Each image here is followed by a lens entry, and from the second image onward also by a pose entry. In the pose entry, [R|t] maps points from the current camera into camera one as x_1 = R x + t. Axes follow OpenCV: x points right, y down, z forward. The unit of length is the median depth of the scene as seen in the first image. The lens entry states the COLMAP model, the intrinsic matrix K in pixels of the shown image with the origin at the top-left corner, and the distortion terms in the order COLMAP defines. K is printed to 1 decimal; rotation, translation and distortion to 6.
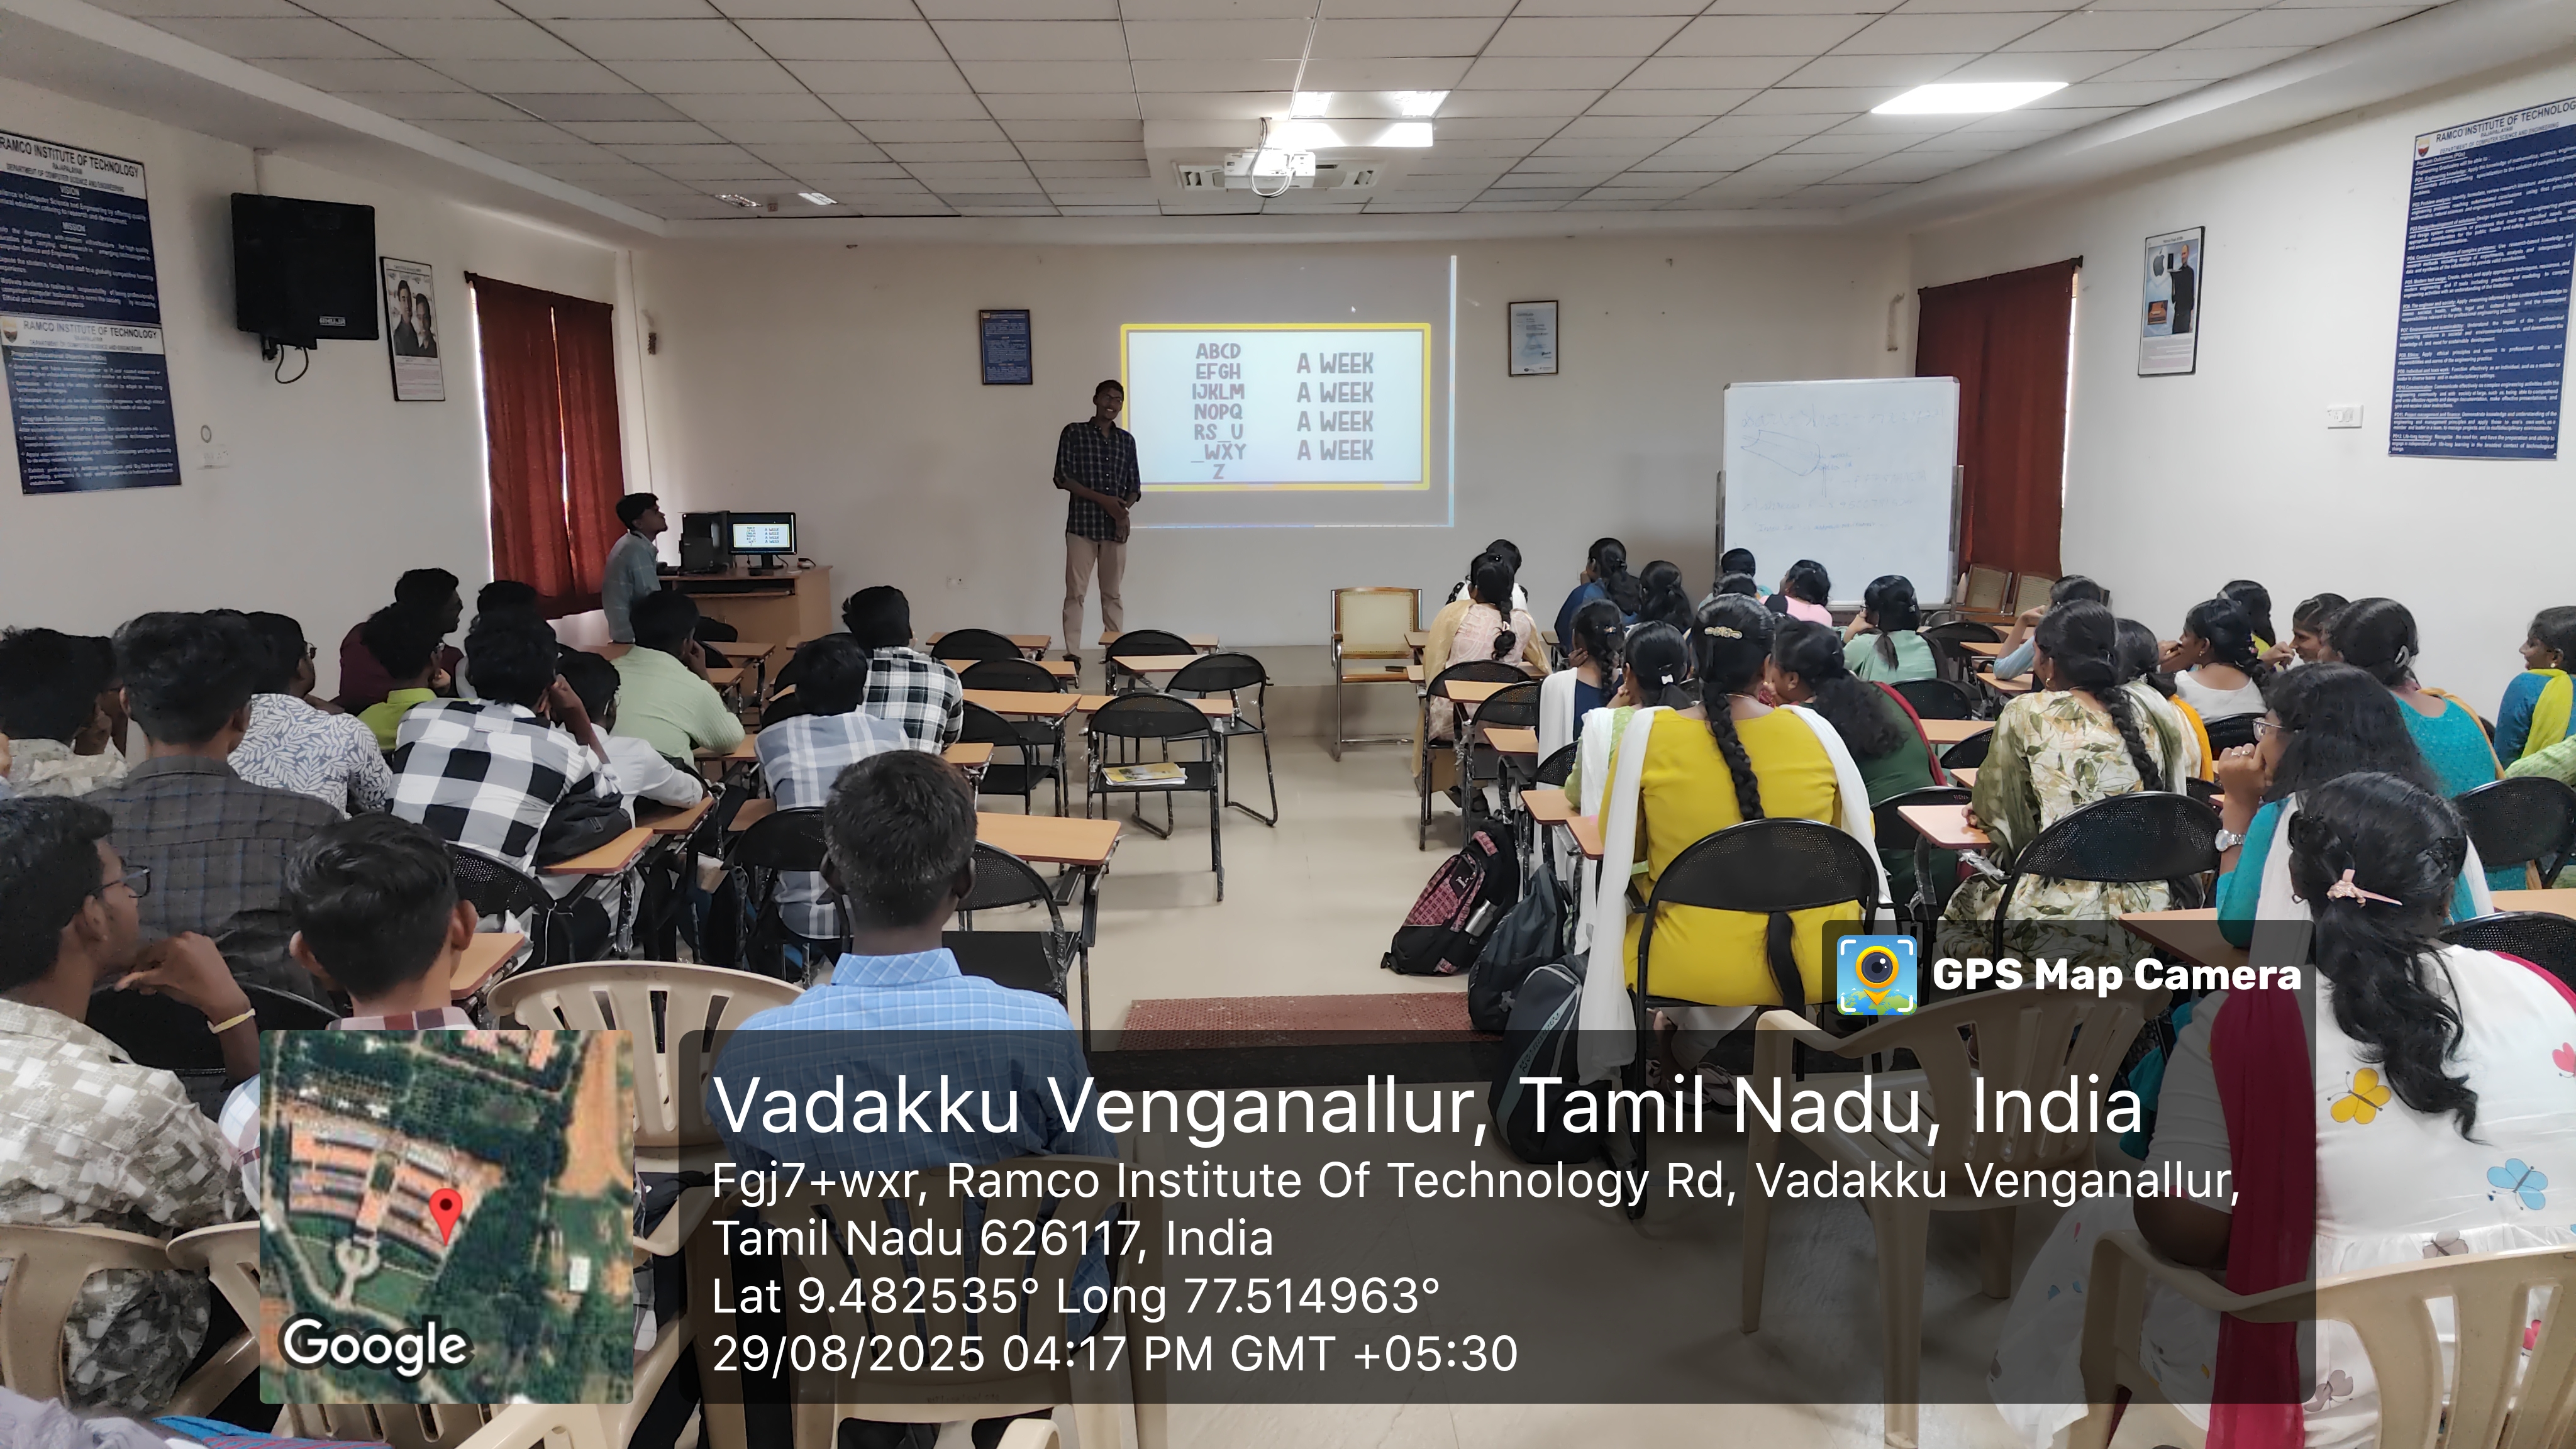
lens RADIAL K [[1844.7, 0, 1247.3], [0, 1844.7, 742.1], [0, 0, 1]] dist [0.047819, -0.027949]
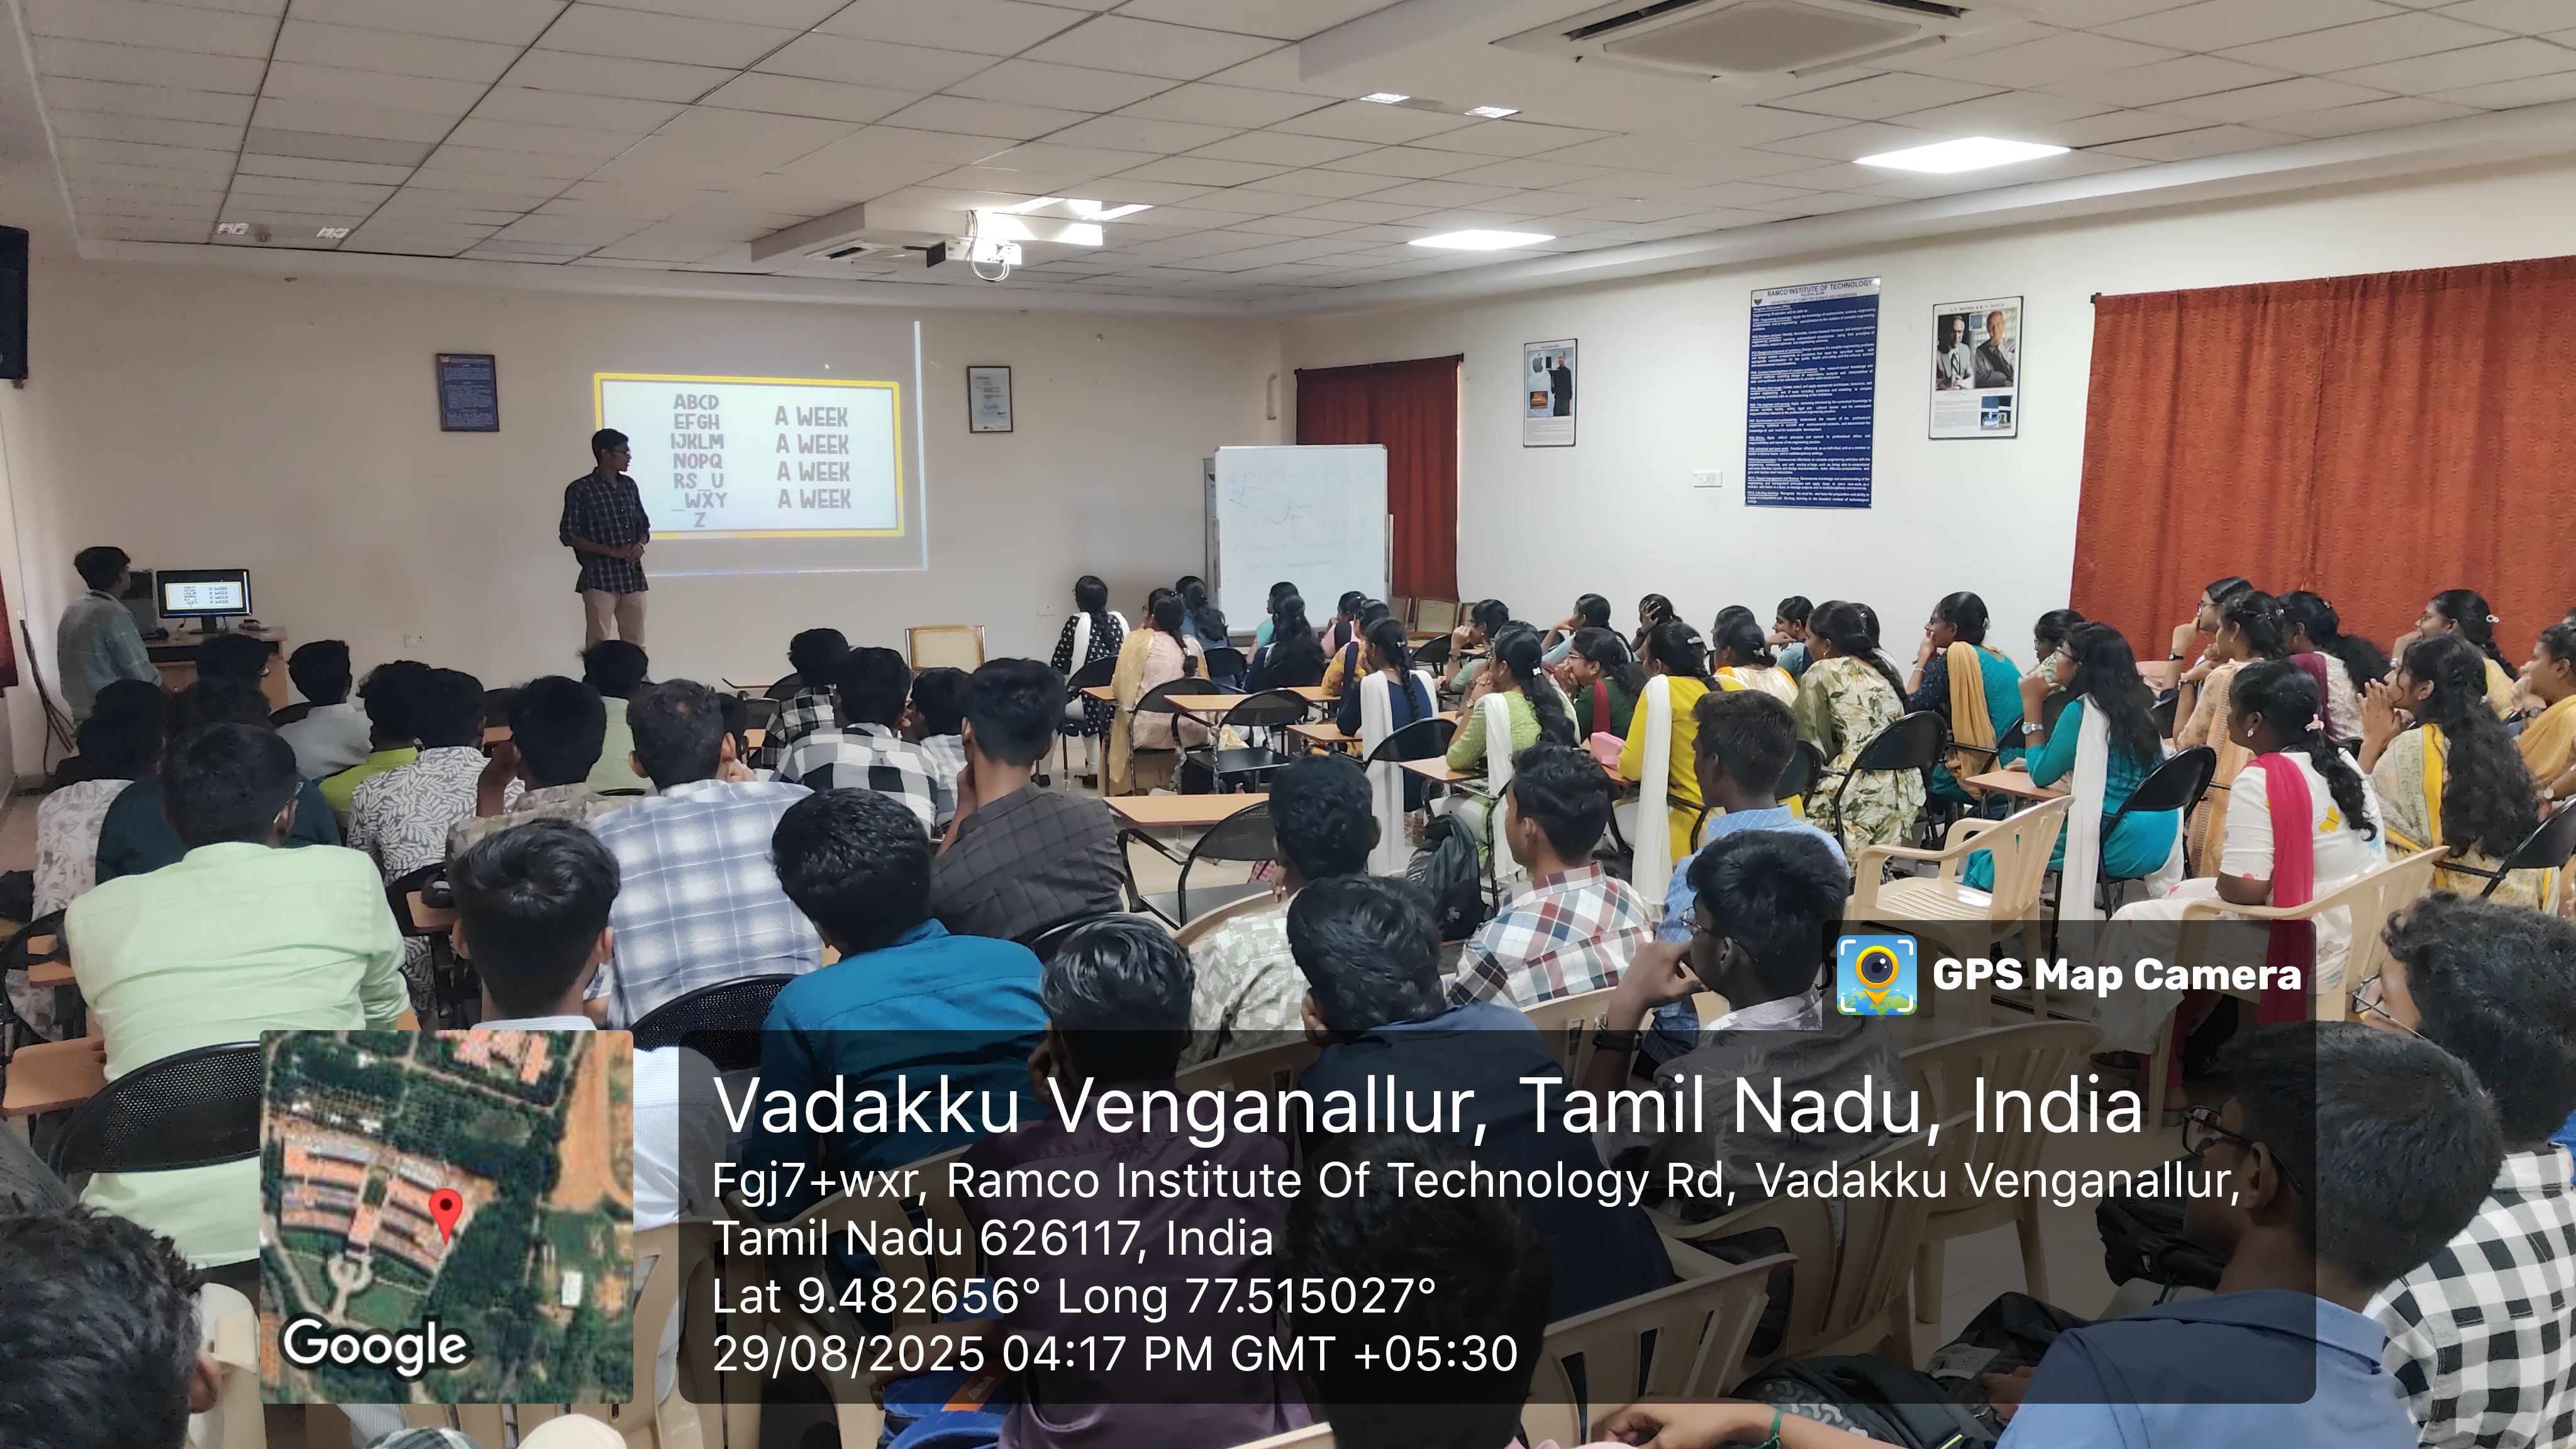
lens RADIAL K [[1855.9, 0, 1304.0], [0, 1855.9, 723.1], [0, 0, 1]] dist [0.047180, -0.014713]
pose [[0.863811, -0.062442, 0.499932, -0.300444], [0.079514, 0.996750, -0.012894, 0.005166], [-0.497502, 0.050890, 0.865969, -0.055493]]
